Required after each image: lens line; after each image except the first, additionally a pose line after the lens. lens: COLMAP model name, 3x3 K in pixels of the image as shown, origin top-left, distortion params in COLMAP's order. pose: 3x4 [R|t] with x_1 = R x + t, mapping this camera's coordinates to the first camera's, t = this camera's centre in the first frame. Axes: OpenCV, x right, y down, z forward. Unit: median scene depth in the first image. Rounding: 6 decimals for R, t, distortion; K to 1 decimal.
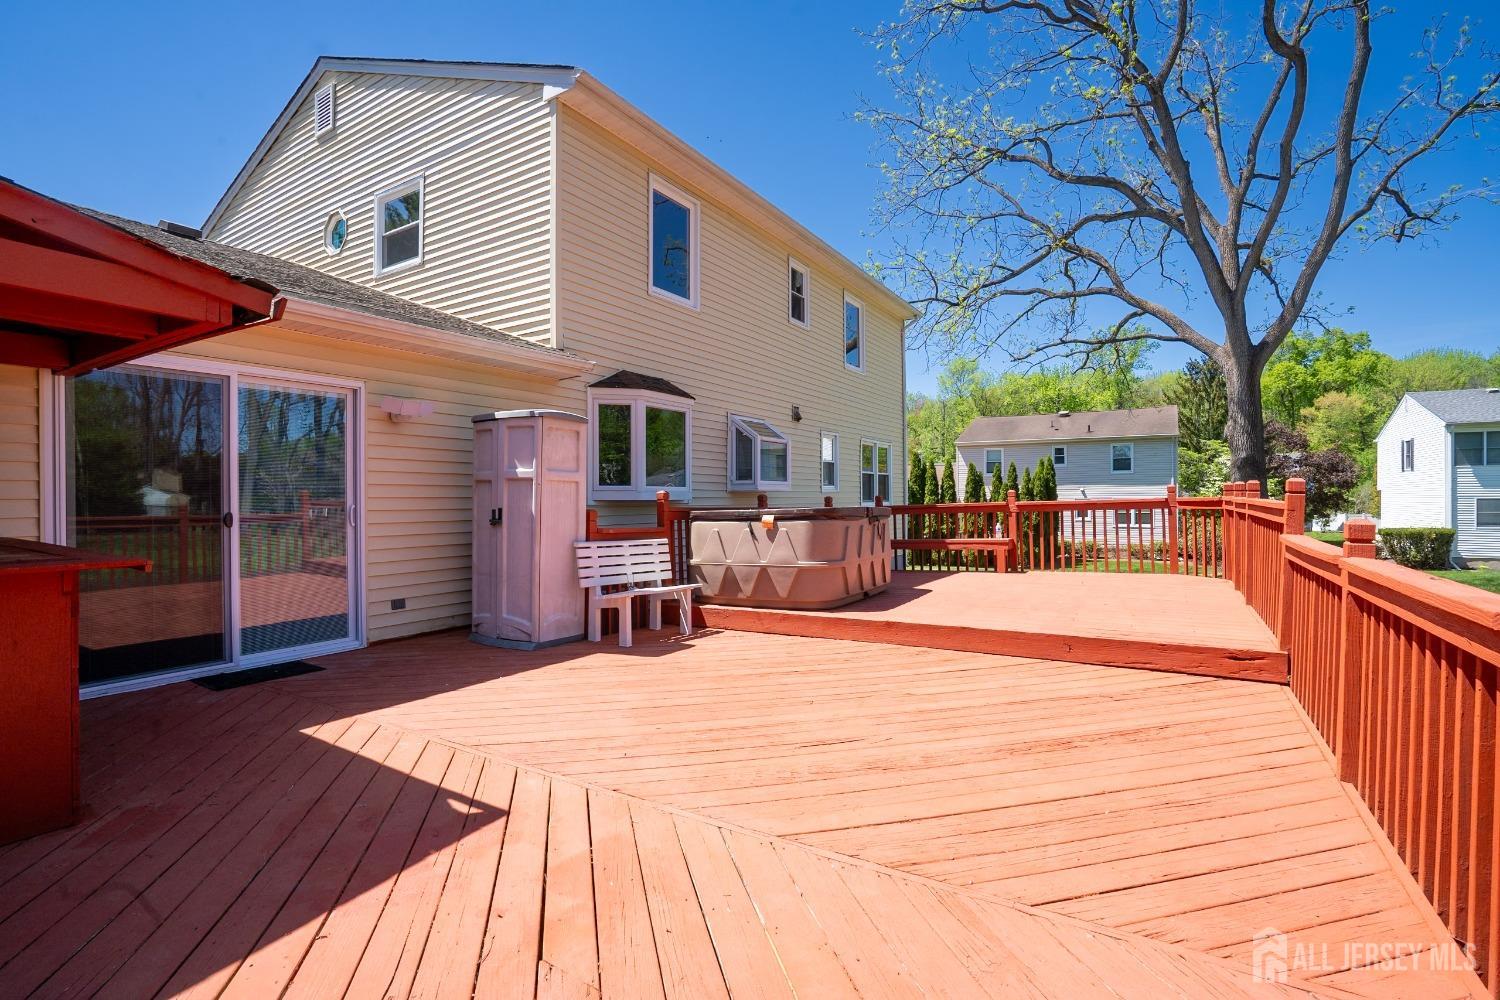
lens RADIAL K [[695.4, 0, 742.9], [0, 695.4, 499.3], [0, 0, 1]] dist [-0.064284, 0.026724]
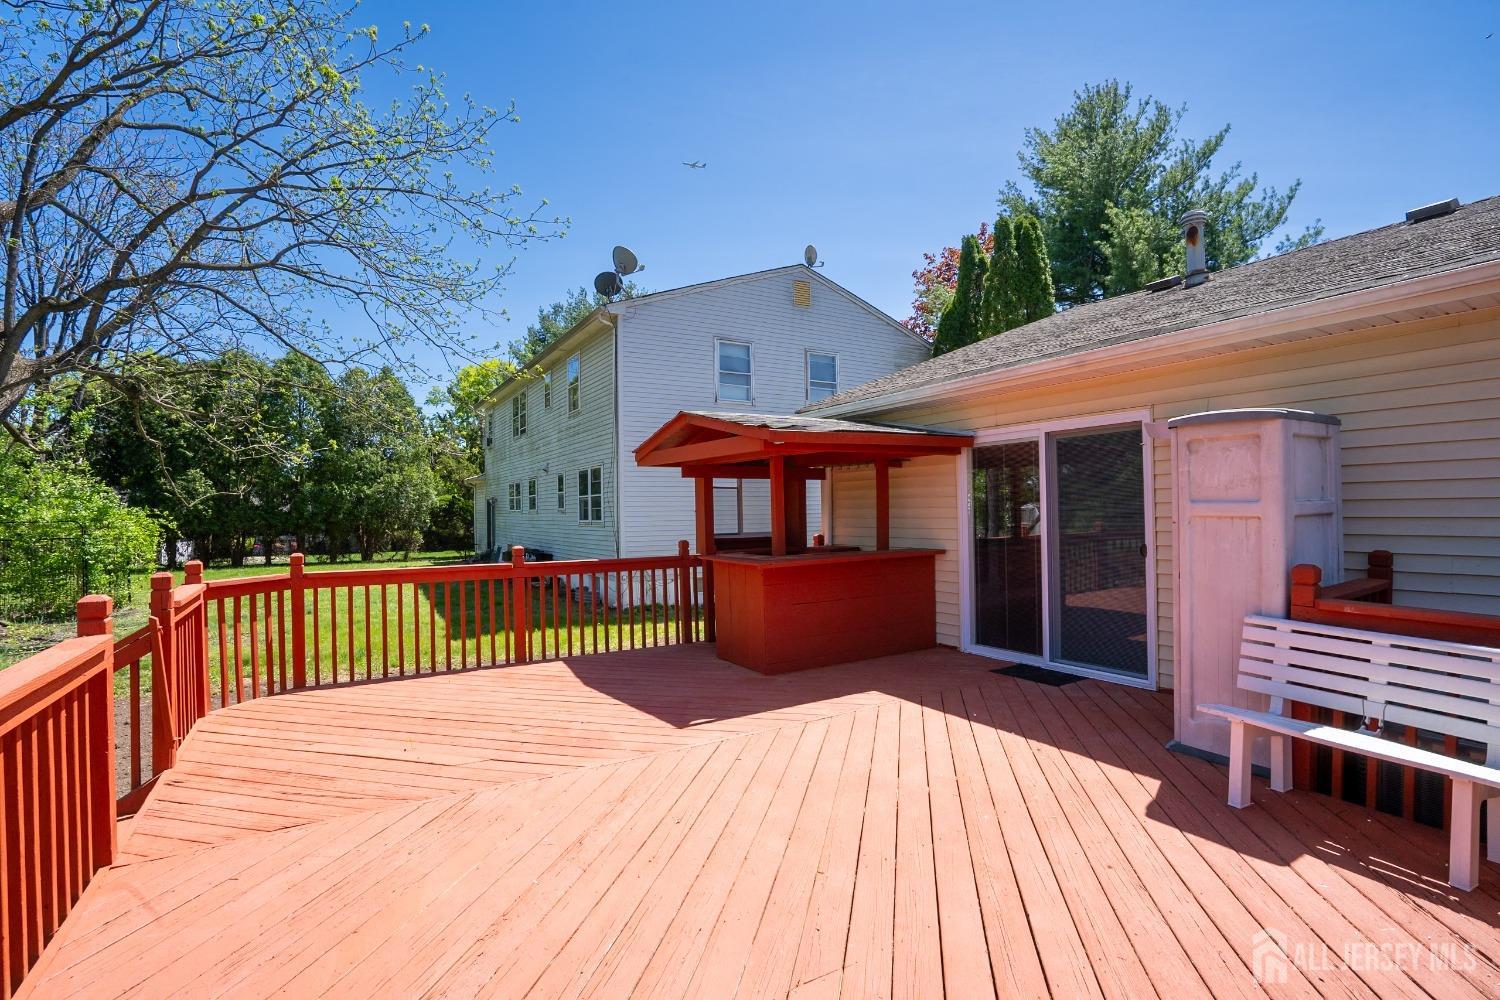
lens RADIAL K [[695.4, 0, 742.9], [0, 695.4, 499.3], [0, 0, 1]] dist [-0.064284, 0.026724]
pose [[-0.457221, -0.001223, -0.889352, 0.148292], [0.016170, 0.999822, -0.009688, -0.012610], [0.889206, -0.018811, -0.457120, 0.255938]]
